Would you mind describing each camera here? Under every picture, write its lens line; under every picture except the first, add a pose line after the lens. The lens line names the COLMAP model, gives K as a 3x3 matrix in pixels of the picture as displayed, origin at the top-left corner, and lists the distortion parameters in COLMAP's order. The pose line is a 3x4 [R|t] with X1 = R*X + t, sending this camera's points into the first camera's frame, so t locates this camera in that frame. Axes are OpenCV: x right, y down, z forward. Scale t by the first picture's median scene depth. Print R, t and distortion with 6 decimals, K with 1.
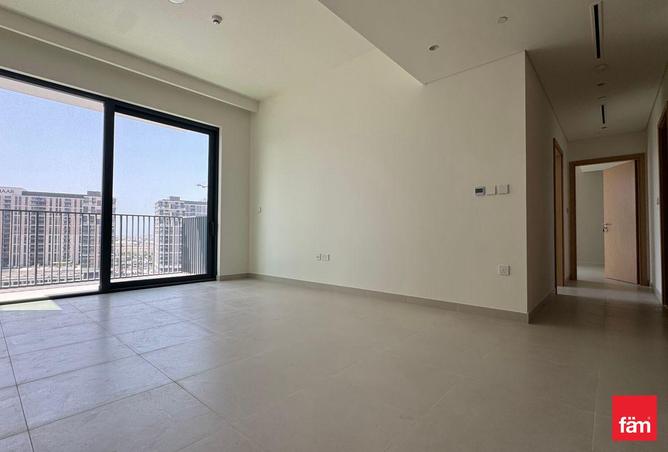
lens RADIAL K [[317.8, 0, 334.0], [0, 317.8, 226.0], [0, 0, 1]] dist [-0.001420, -0.000002]
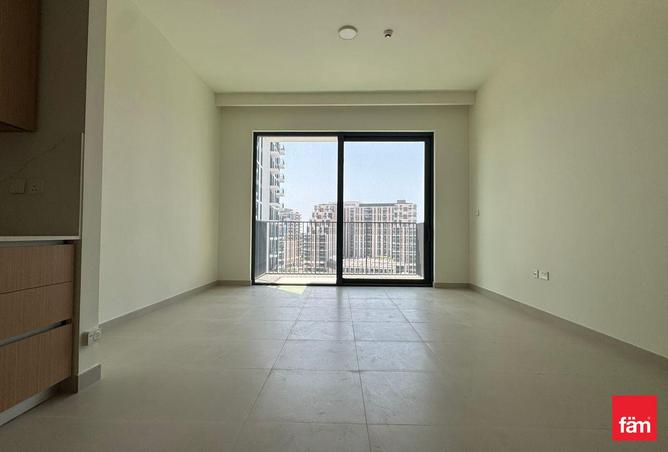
lens RADIAL K [[317.8, 0, 334.0], [0, 317.8, 226.0], [0, 0, 1]] dist [-0.001420, -0.000002]
pose [[0.647093, -0.014117, -0.762280, 0.186000], [0.011567, 0.999895, -0.008699, -0.013460], [0.762323, -0.003188, 0.647189, 0.128478]]
